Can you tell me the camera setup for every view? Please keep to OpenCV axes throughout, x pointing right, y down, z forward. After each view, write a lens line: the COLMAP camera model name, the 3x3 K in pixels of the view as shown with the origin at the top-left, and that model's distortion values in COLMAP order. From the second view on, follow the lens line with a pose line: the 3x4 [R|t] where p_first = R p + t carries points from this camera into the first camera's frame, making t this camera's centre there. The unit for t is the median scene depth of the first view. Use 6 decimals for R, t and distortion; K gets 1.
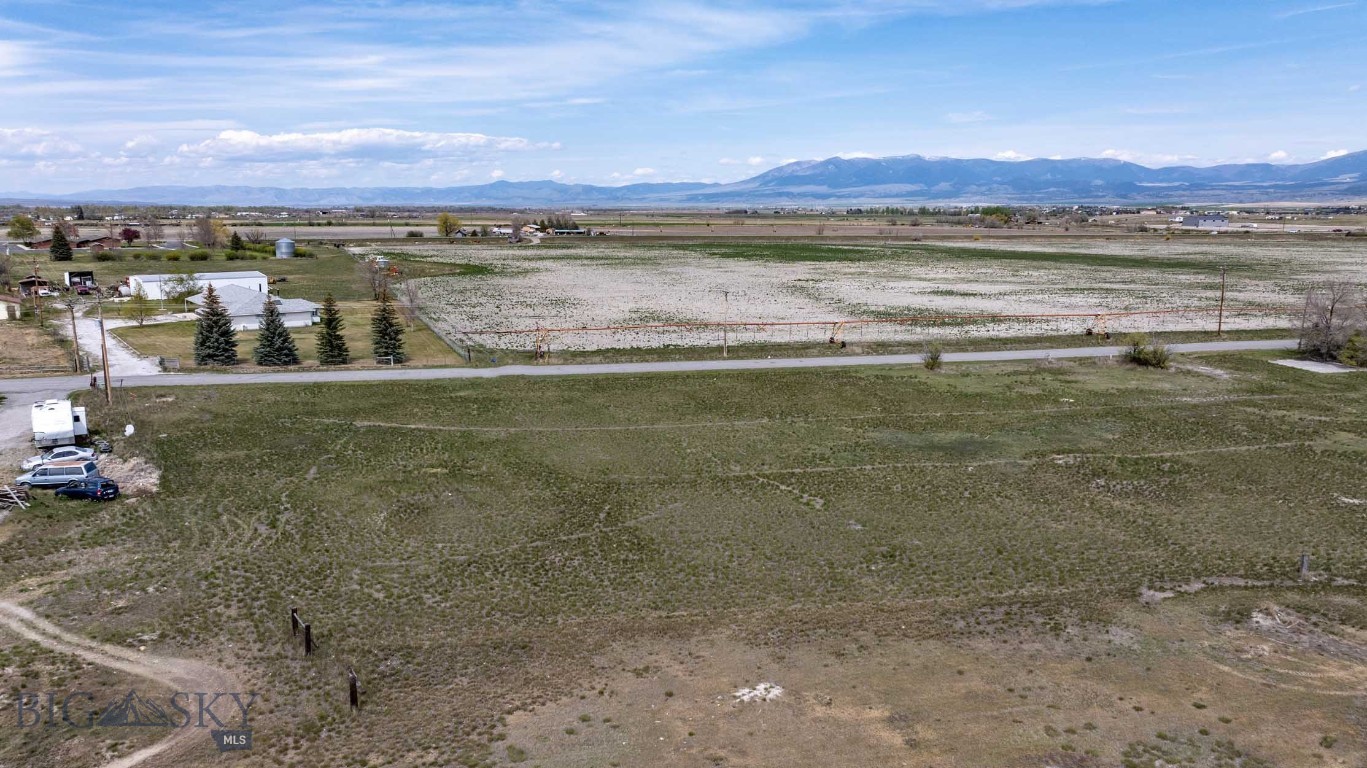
lens RADIAL K [[964.5, 0, 688.6], [0, 964.5, 380.9], [0, 0, 1]] dist [-0.028832, 0.013566]
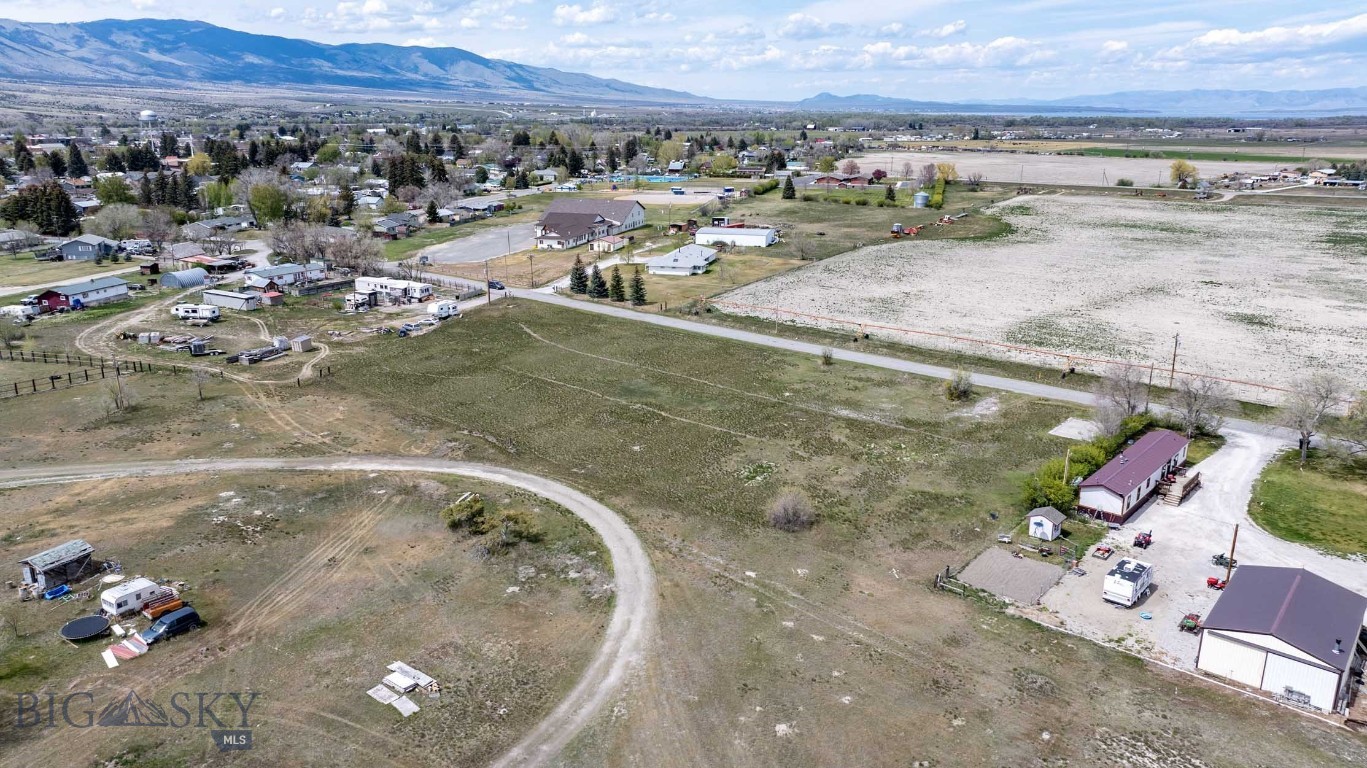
lens RADIAL K [[964.5, 0, 684.3], [0, 964.5, 384.3], [0, 0, 1]] dist [-0.028832, 0.013566]
pose [[0.602217, 0.216147, -0.768515, 1.150491], [-0.139500, 0.976331, 0.165282, -0.179312], [0.786050, 0.007672, 0.618116, -0.091706]]
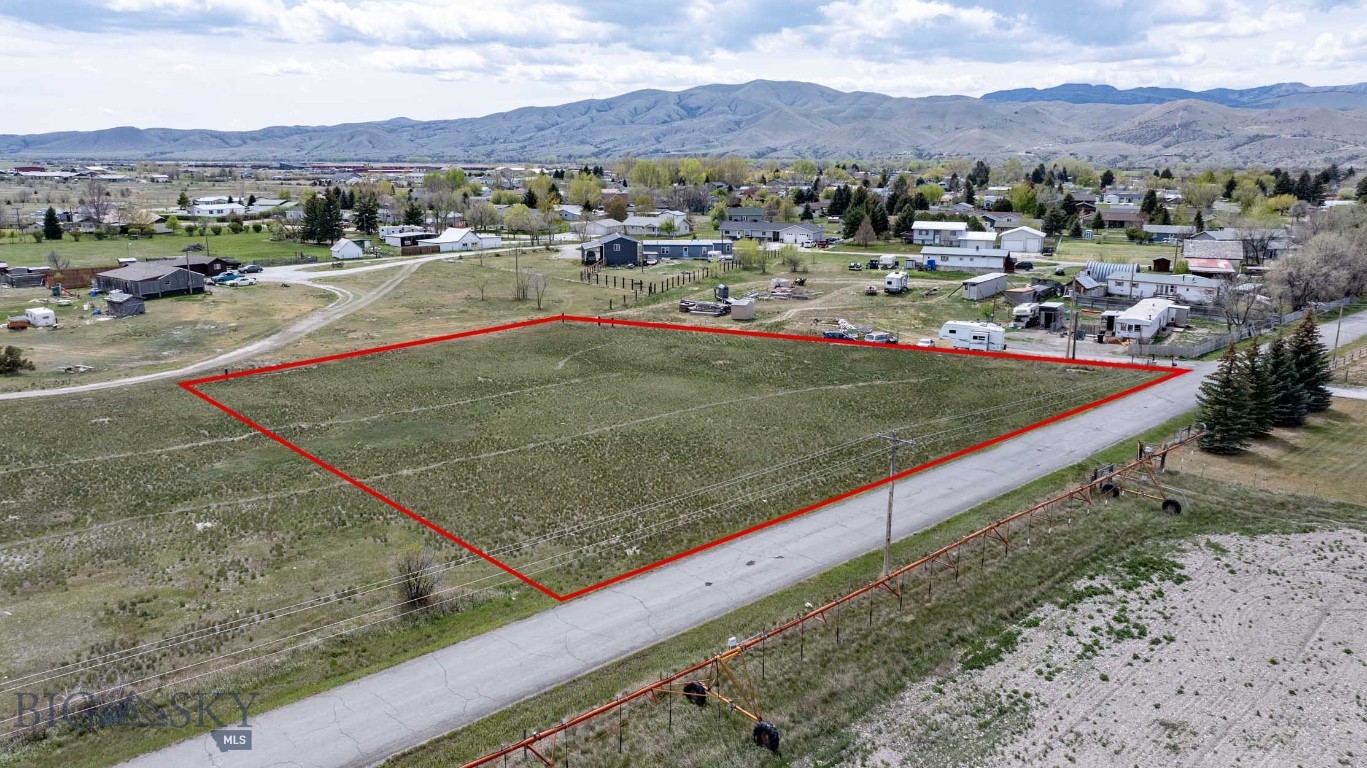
lens RADIAL K [[964.5, 0, 683.9], [0, 964.5, 376.5], [0, 0, 1]] dist [-0.028832, 0.013566]
pose [[-0.868862, 0.101443, -0.484549, 0.316989], [-0.095098, 0.926350, 0.364462, -0.259132], [0.485834, 0.362747, -0.795223, 1.242876]]
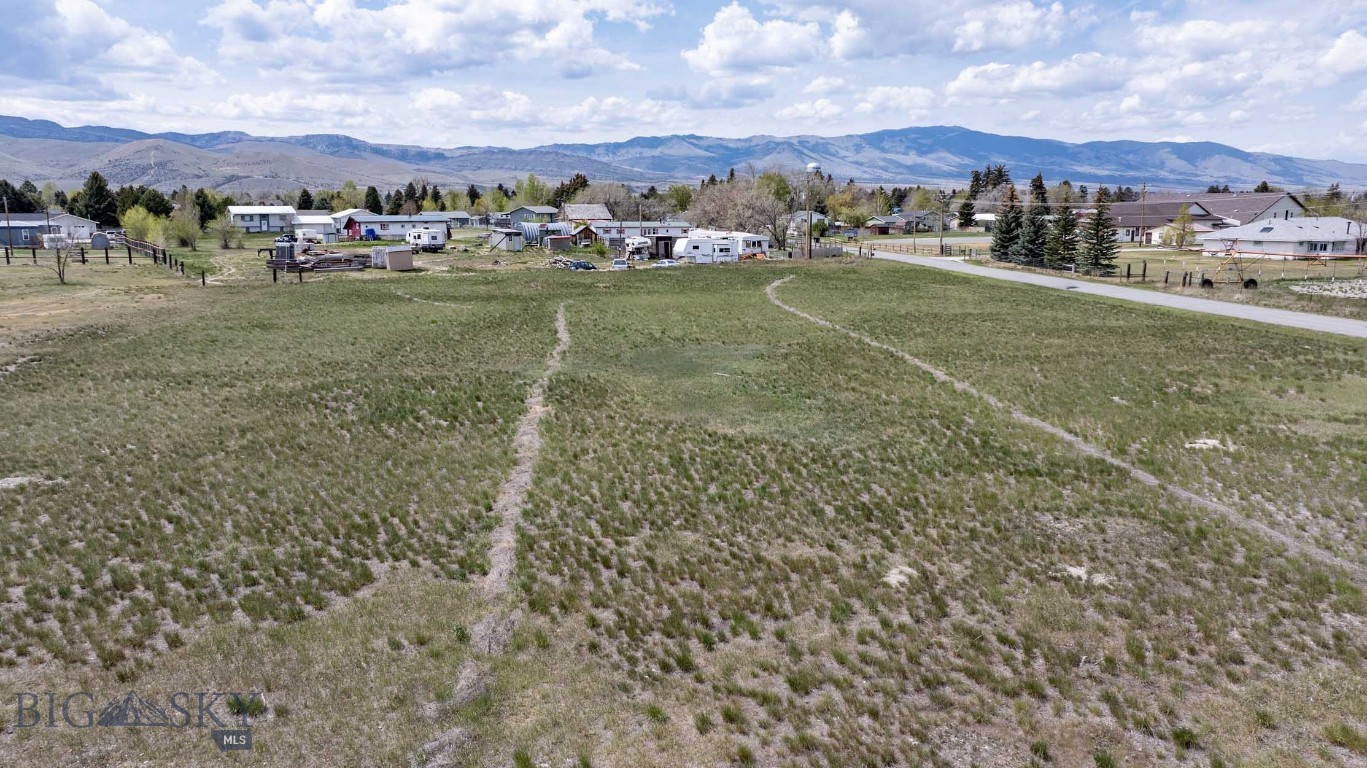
lens RADIAL K [[964.5, 0, 680.3], [0, 964.5, 385.0], [0, 0, 1]] dist [-0.028832, 0.013566]
pose [[-0.074460, 0.176156, -0.981542, 0.530715], [-0.180015, 0.965730, 0.186974, -0.018412], [0.980842, 0.190614, -0.040198, 0.641052]]
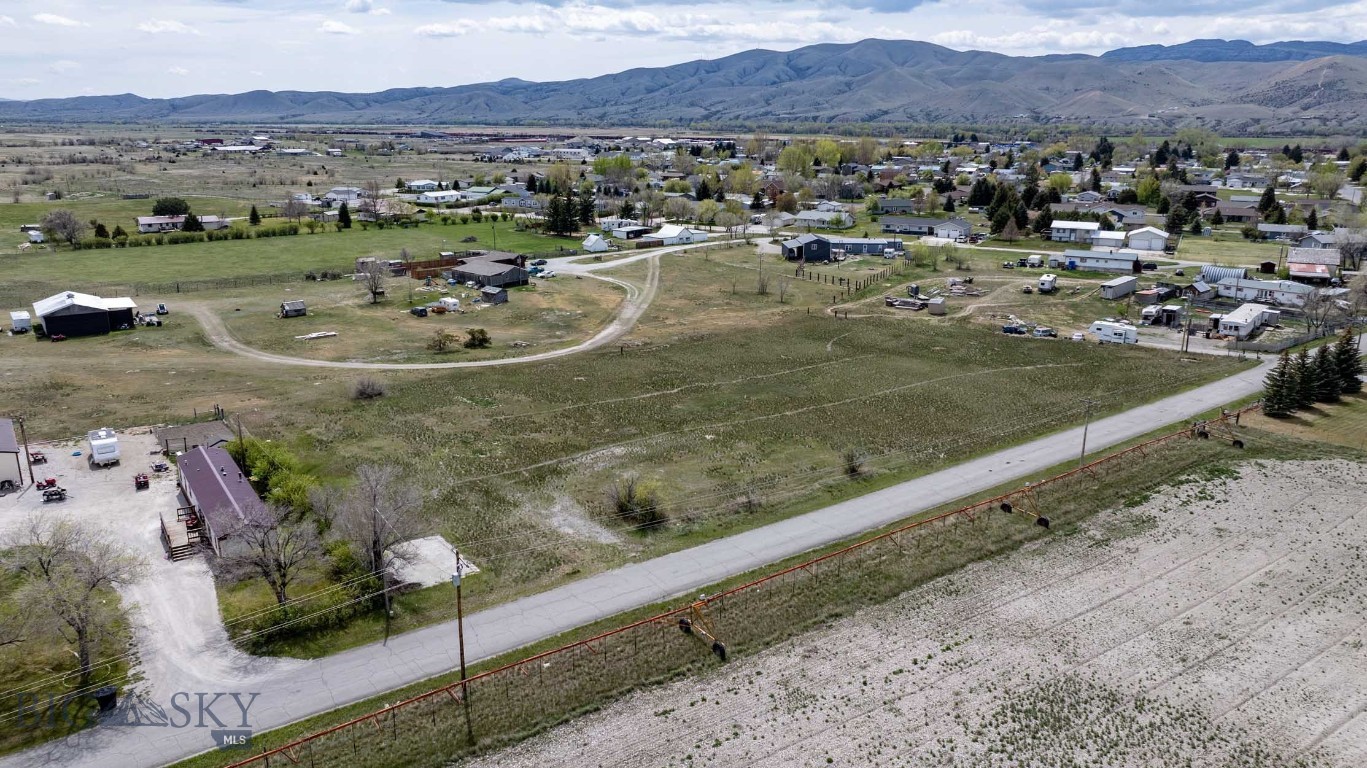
lens RADIAL K [[964.5, 0, 683.8], [0, 964.5, 378.9], [0, 0, 1]] dist [-0.028832, 0.013566]
pose [[-0.915476, 0.099062, -0.389987, 0.688790], [-0.077646, 0.907511, 0.412789, -0.427488], [0.394809, 0.408179, -0.823113, 1.508162]]
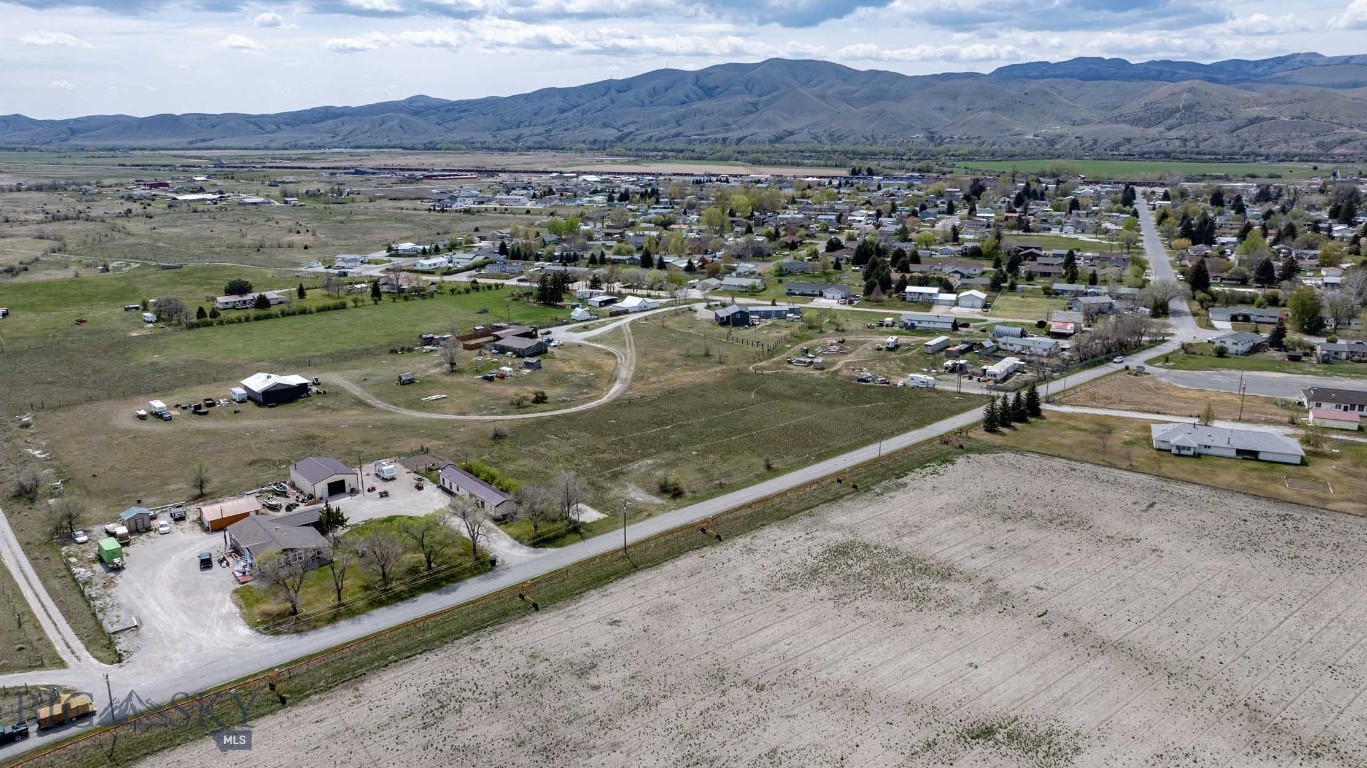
lens RADIAL K [[964.5, 0, 688.6], [0, 964.5, 386.6], [0, 0, 1]] dist [-0.028832, 0.013566]
pose [[-0.872644, 0.125178, -0.472041, 1.152767], [-0.086722, 0.911507, 0.402037, -0.829377], [0.480595, 0.391772, -0.784566, 2.132377]]
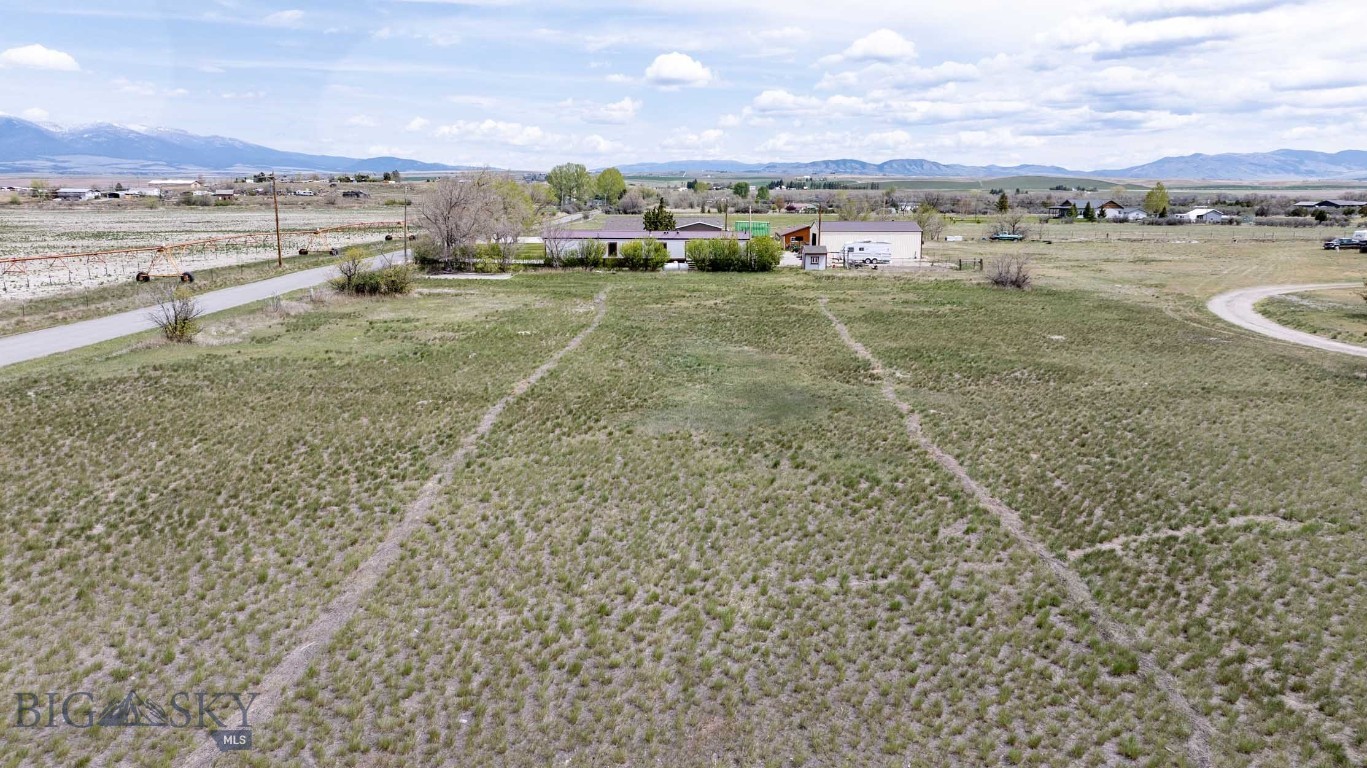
lens RADIAL K [[964.5, 0, 684.8], [0, 964.5, 371.5], [0, 0, 1]] dist [-0.028832, 0.013566]
pose [[0.193270, -0.175231, 0.965371, -0.162718], [0.169517, 0.975089, 0.143057, -0.021025], [-0.966390, 0.135999, 0.218160, 0.575958]]
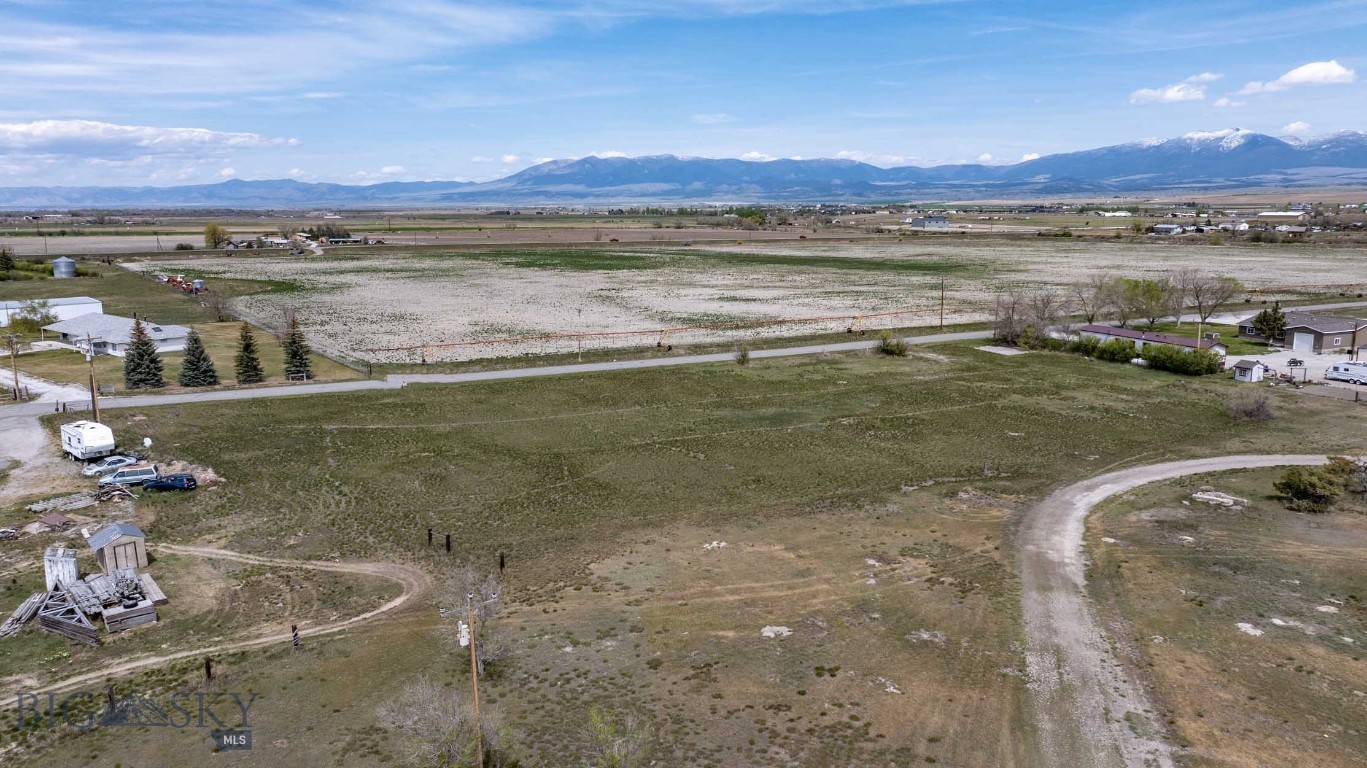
lens RADIAL K [[964.5, 0, 689.8], [0, 964.5, 380.3], [0, 0, 1]] dist [-0.028832, 0.013566]
pose [[0.969468, -0.047733, 0.240528, -0.122391], [0.047548, 0.998847, 0.006574, -0.002138], [-0.240564, 0.005063, 0.970620, -0.239023]]
